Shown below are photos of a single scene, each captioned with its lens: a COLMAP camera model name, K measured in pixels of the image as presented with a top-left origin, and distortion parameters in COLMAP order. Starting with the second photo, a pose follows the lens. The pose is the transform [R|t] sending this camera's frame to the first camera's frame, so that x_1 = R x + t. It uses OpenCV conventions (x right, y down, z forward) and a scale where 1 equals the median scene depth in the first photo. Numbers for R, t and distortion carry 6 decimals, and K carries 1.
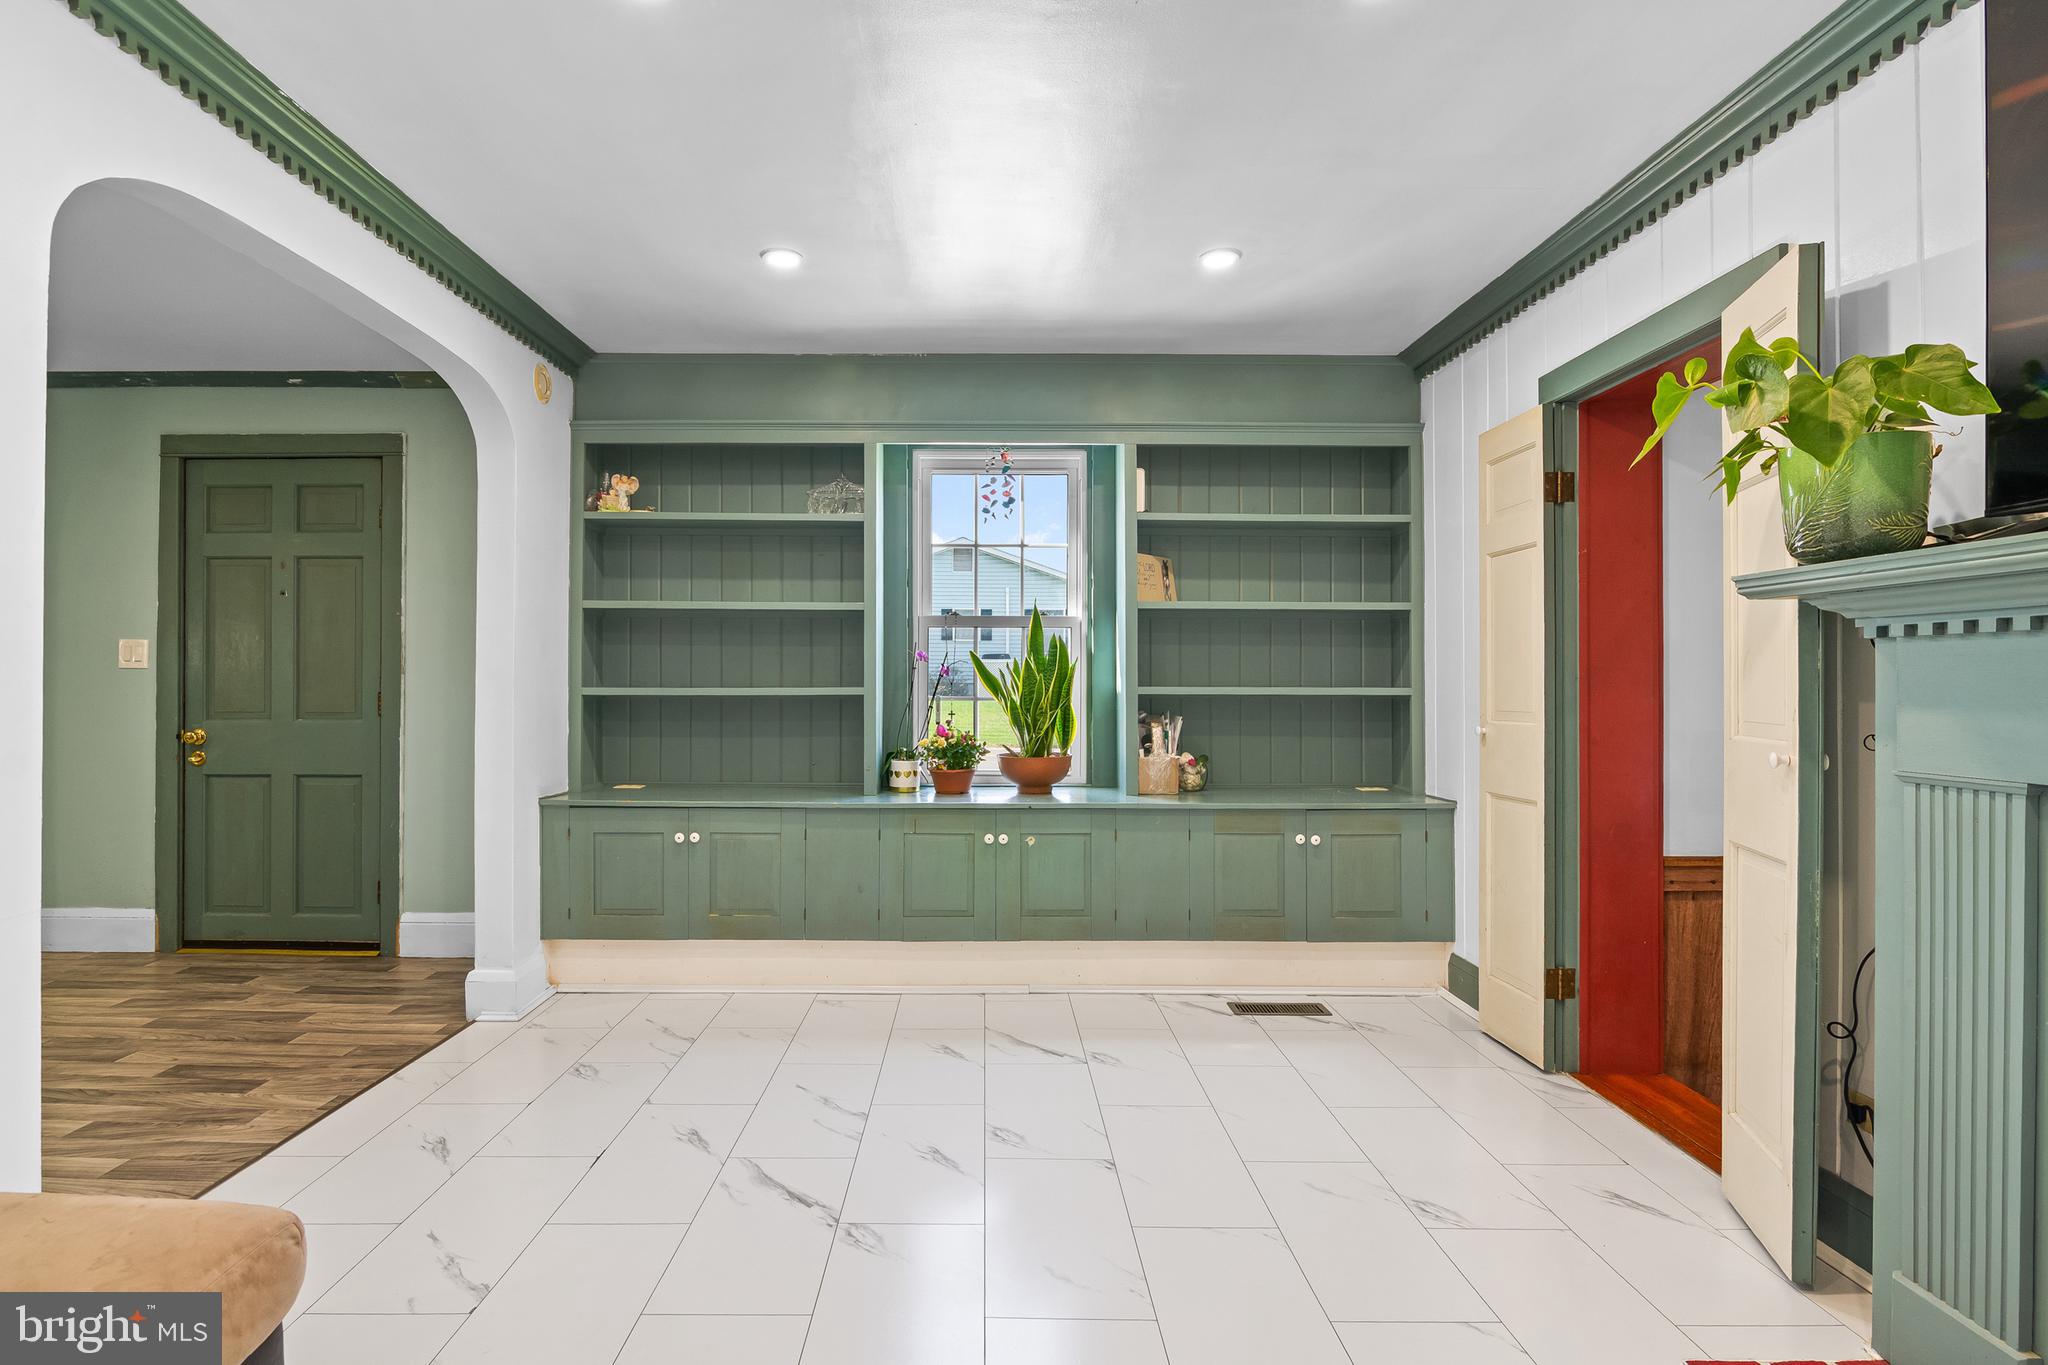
lens RADIAL K [[1013.1, 0, 974.4], [0, 1013.1, 679.8], [0, 0, 1]] dist [-0.002088, -0.006862]
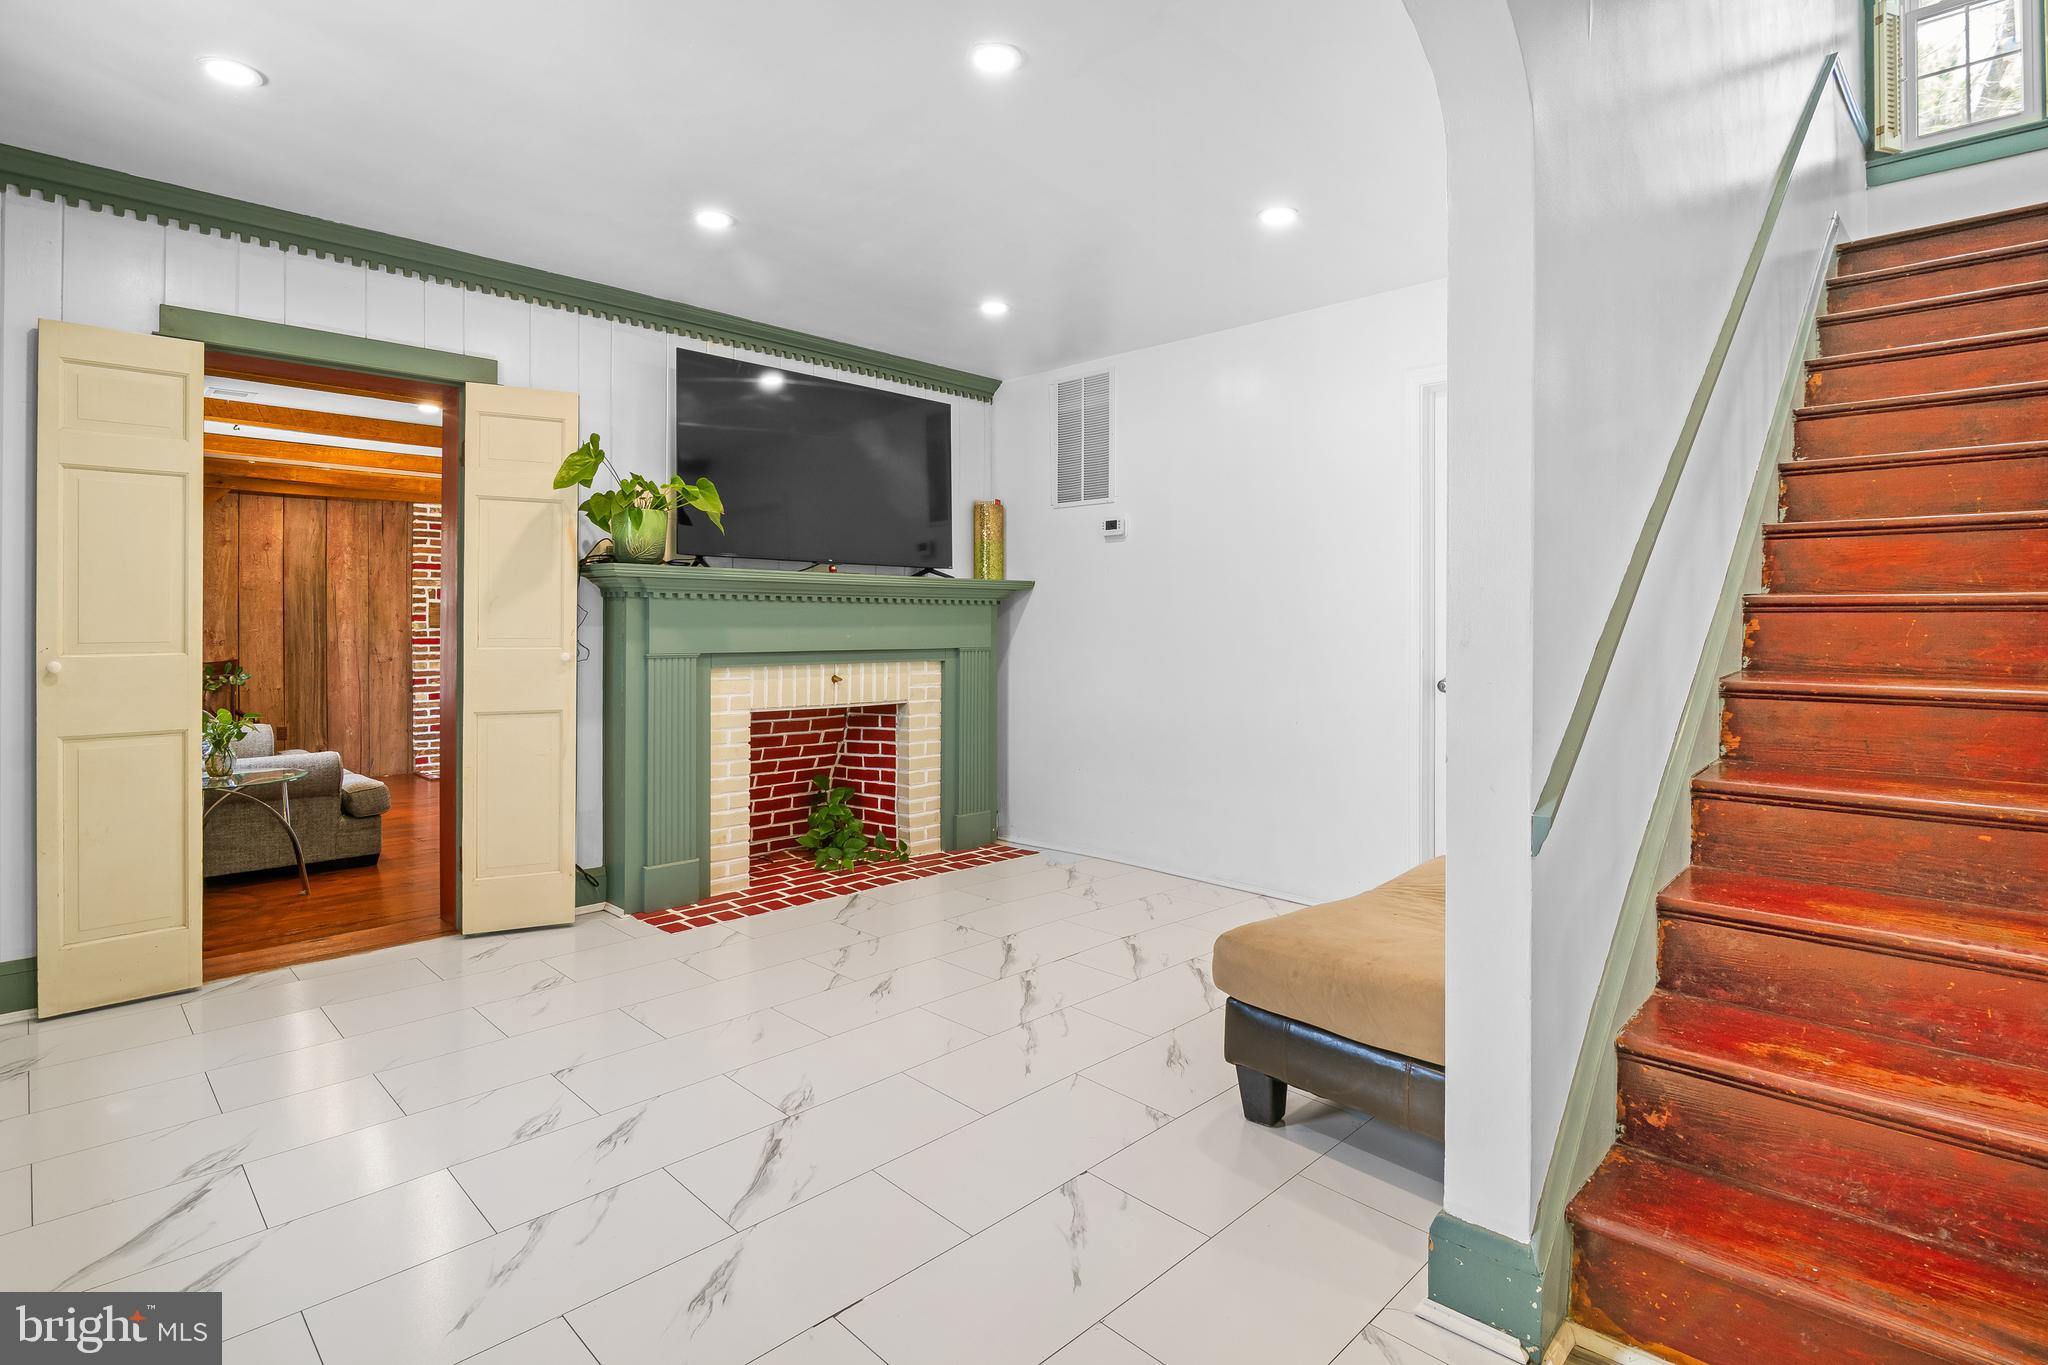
lens RADIAL K [[1019.7, 0, 1032.1], [0, 1019.7, 621.6], [0, 0, 1]] dist [-0.003339, -0.005573]
pose [[-0.714200, -0.003421, 0.699934, -0.591297], [-0.008178, 0.999961, -0.003457, 0.006342], [-0.699894, -0.008193, -0.714200, 0.878760]]
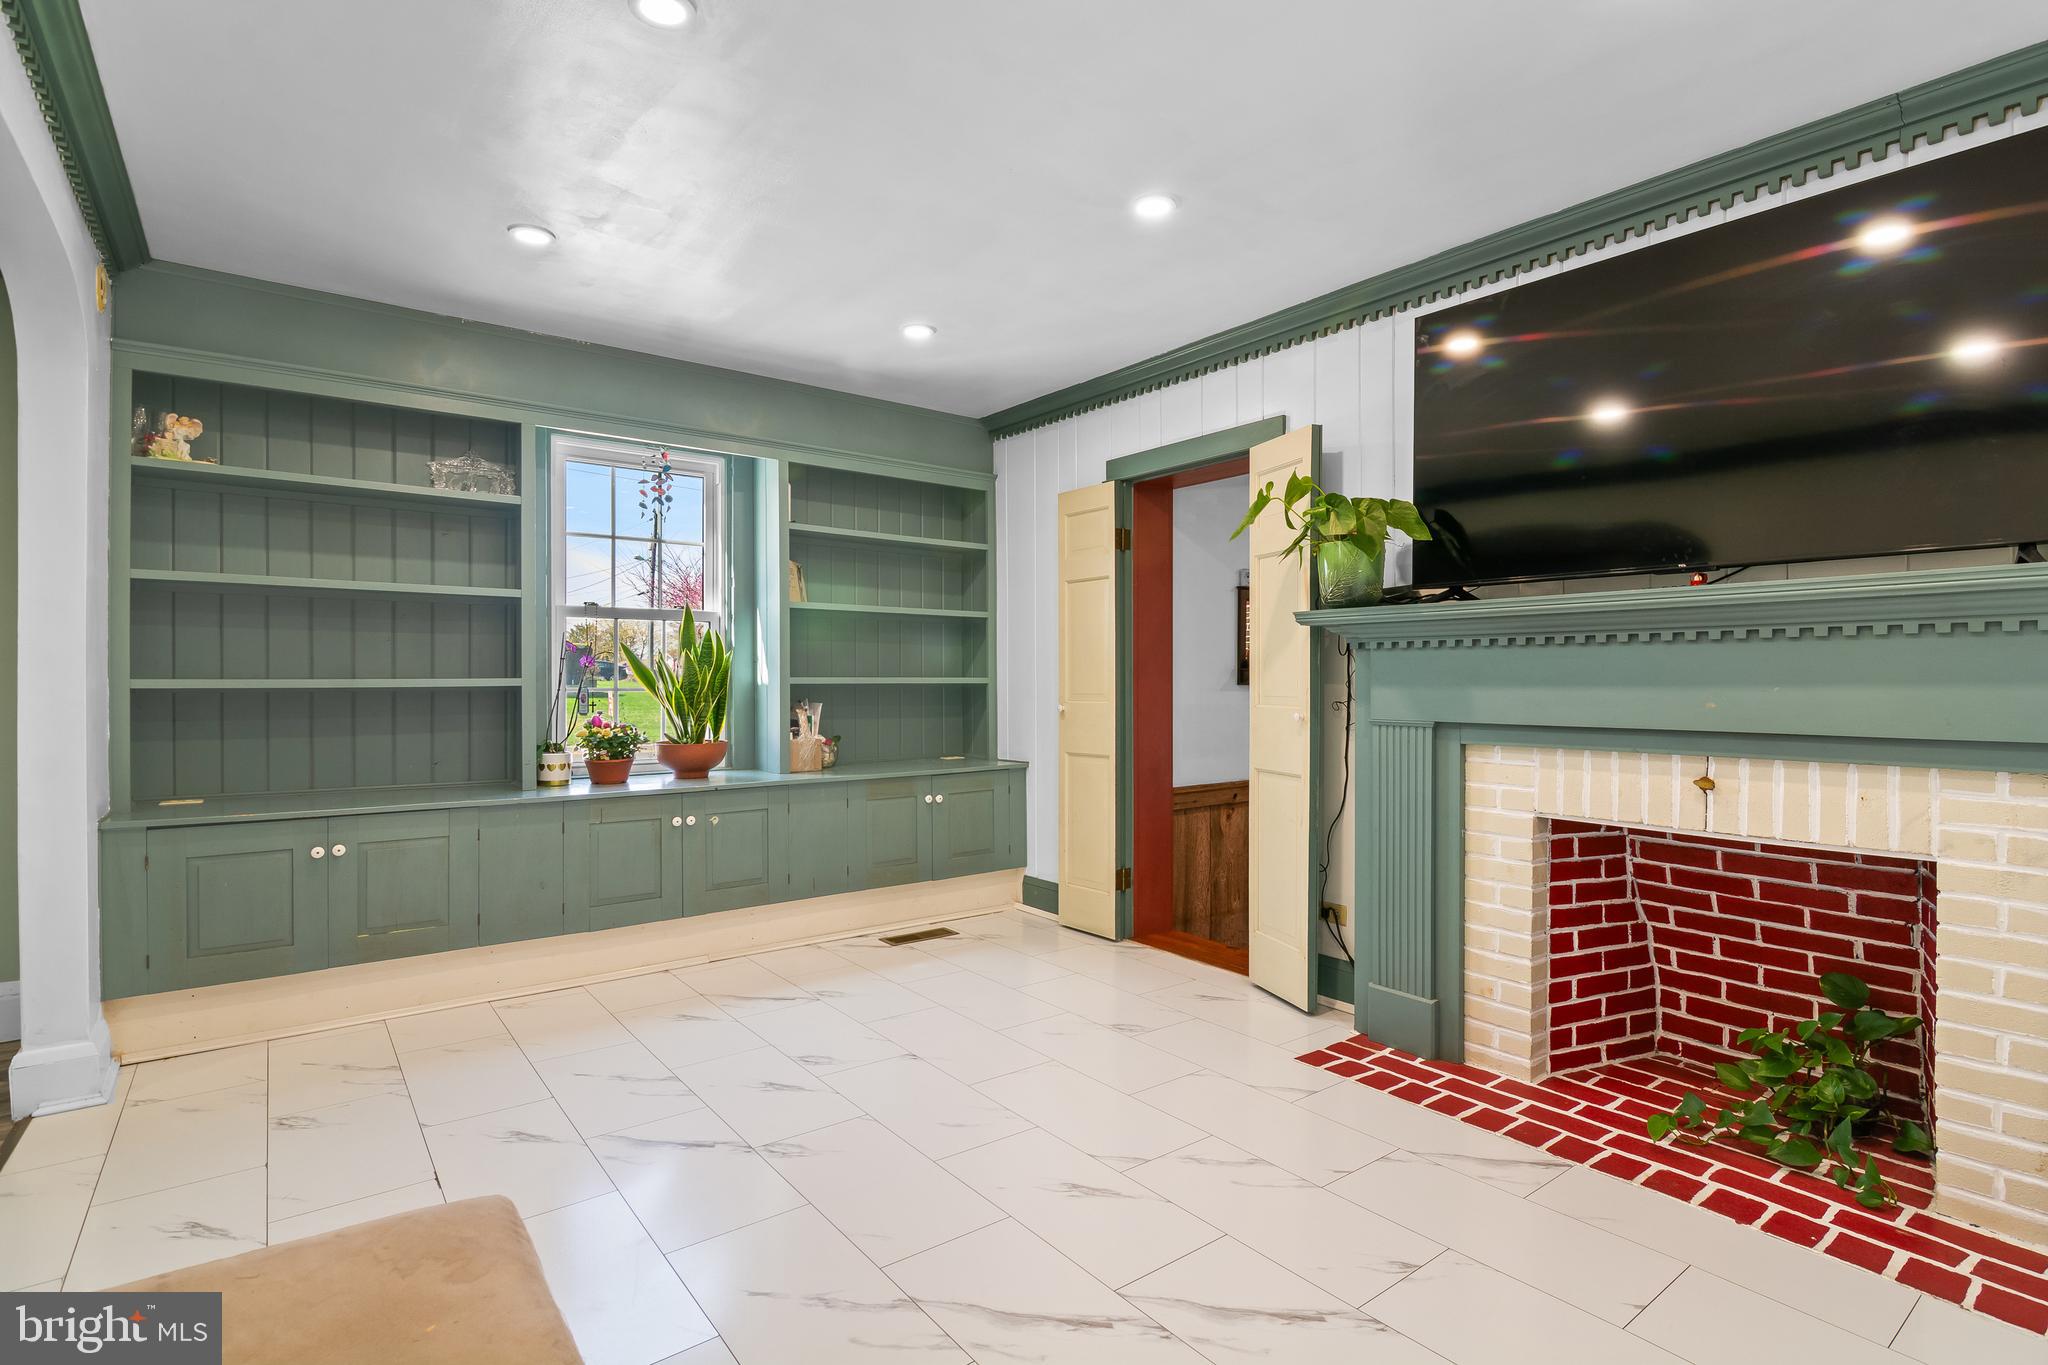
lens RADIAL K [[989.2, 0, 1024.0], [0, 989.2, 682.5], [0, 0, 1]] dist [-0.003220, -0.006694]
pose [[0.789692, -0.005078, 0.613483, -0.314193], [-0.001300, 0.999950, 0.009951, 0.001573], [-0.613502, -0.008656, 0.789645, -0.030449]]
